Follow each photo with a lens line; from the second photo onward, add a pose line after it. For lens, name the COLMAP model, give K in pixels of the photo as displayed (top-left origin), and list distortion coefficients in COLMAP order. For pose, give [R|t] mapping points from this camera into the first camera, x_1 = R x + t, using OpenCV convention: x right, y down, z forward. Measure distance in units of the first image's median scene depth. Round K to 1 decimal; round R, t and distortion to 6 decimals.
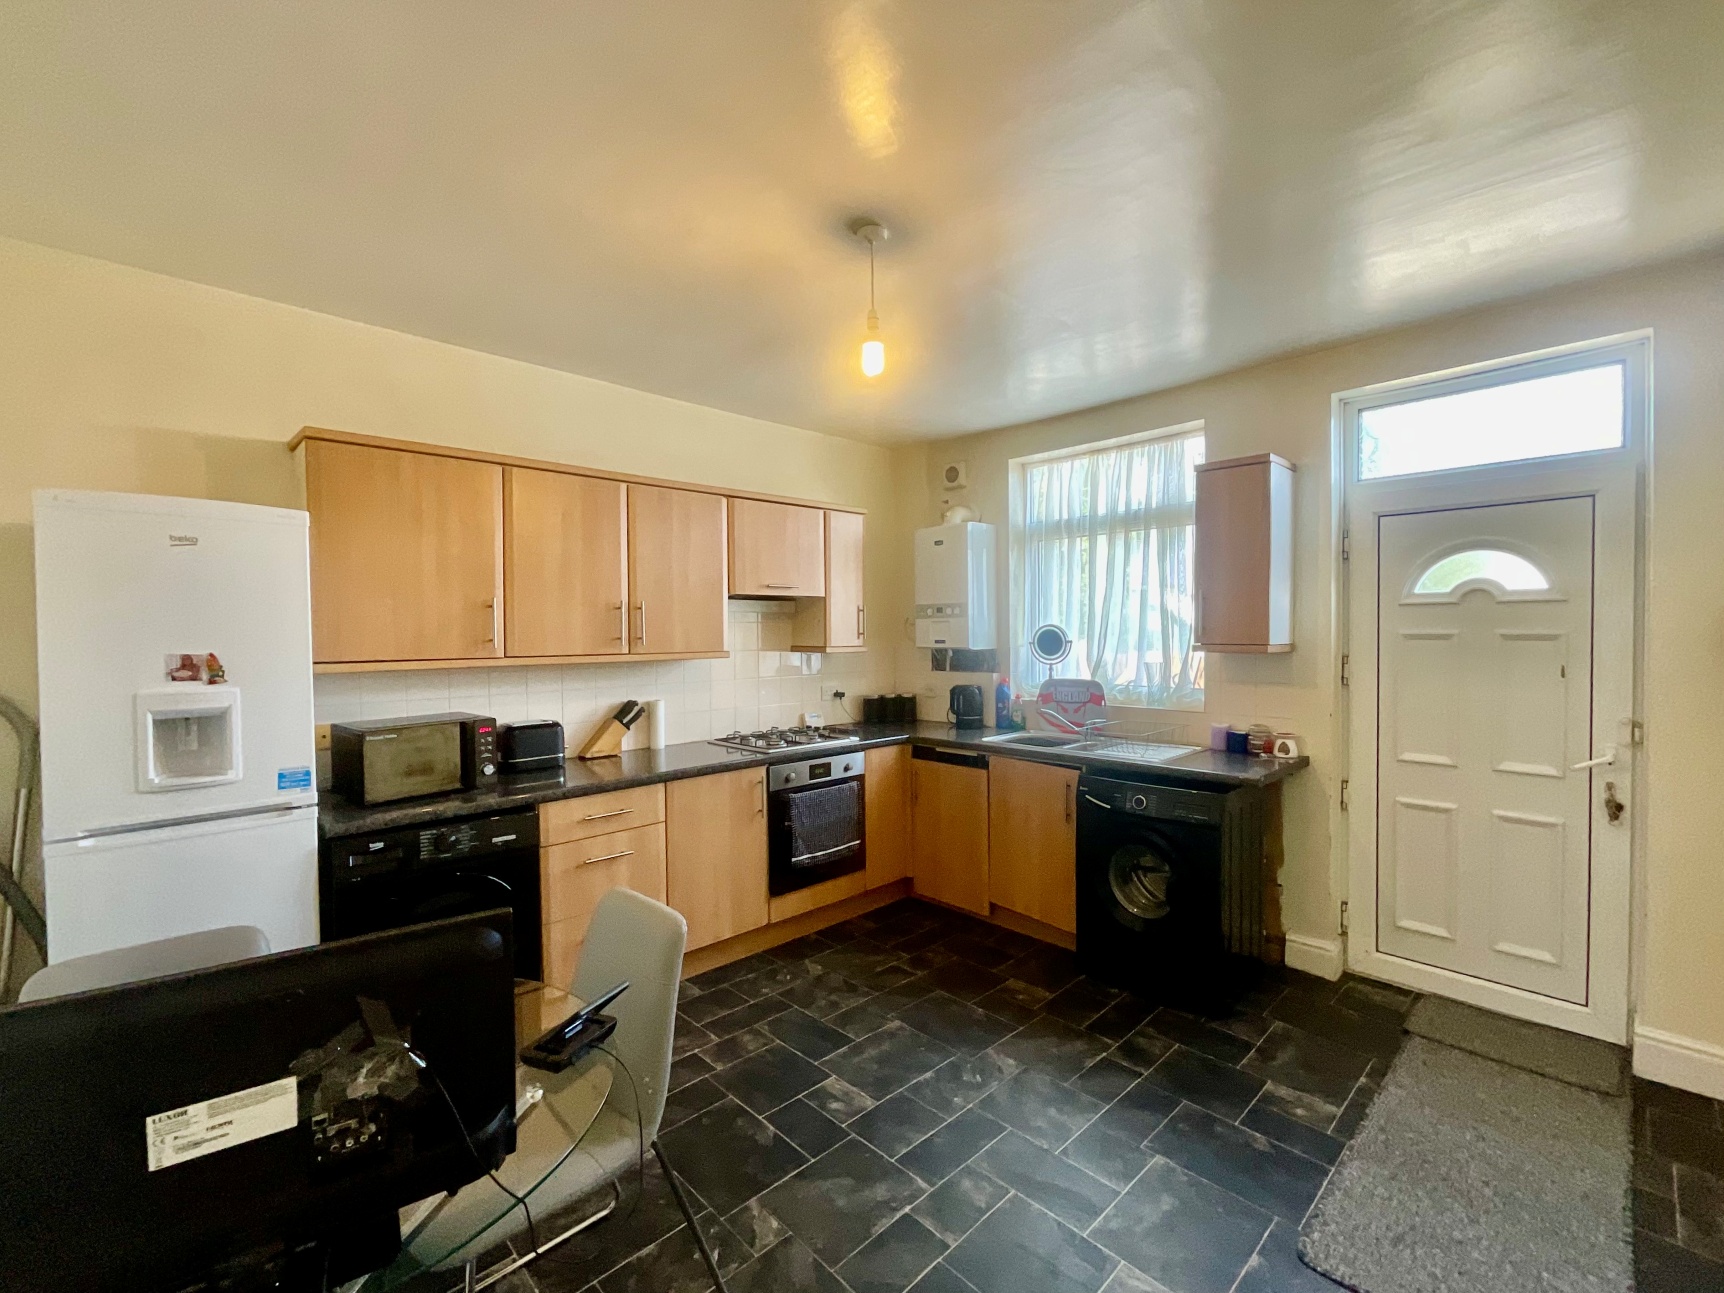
lens RADIAL K [[709.7, 0, 853.3], [0, 709.7, 644.7], [0, 0, 1]] dist [-0.001031, -0.000007]
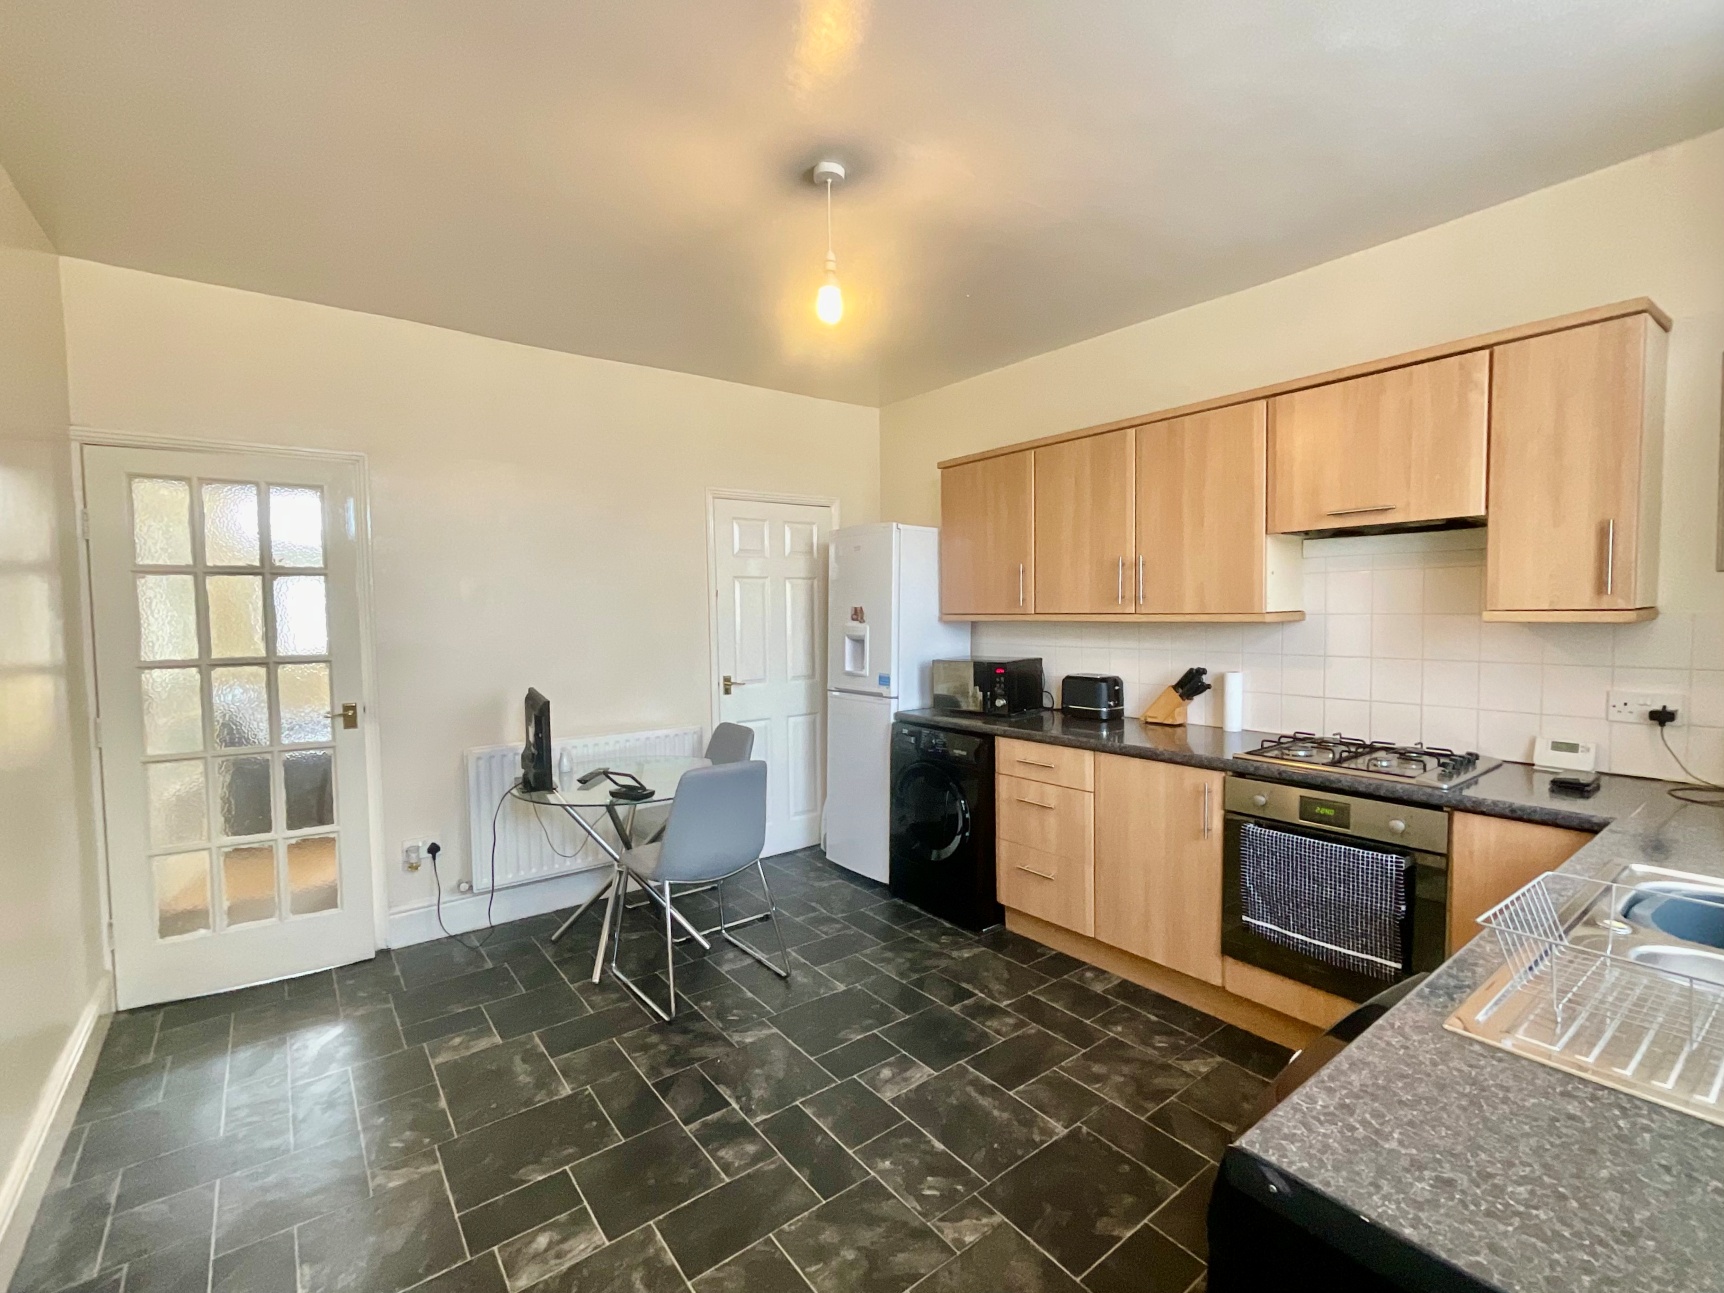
lens RADIAL K [[709.7, 0, 853.3], [0, 709.7, 644.7], [0, 0, 1]] dist [-0.001031, -0.000007]
pose [[-0.047306, 0.064184, -0.996816, 0.644323], [-0.002197, 0.997924, 0.064359, -0.005336], [0.998878, 0.005234, -0.047067, 0.696276]]
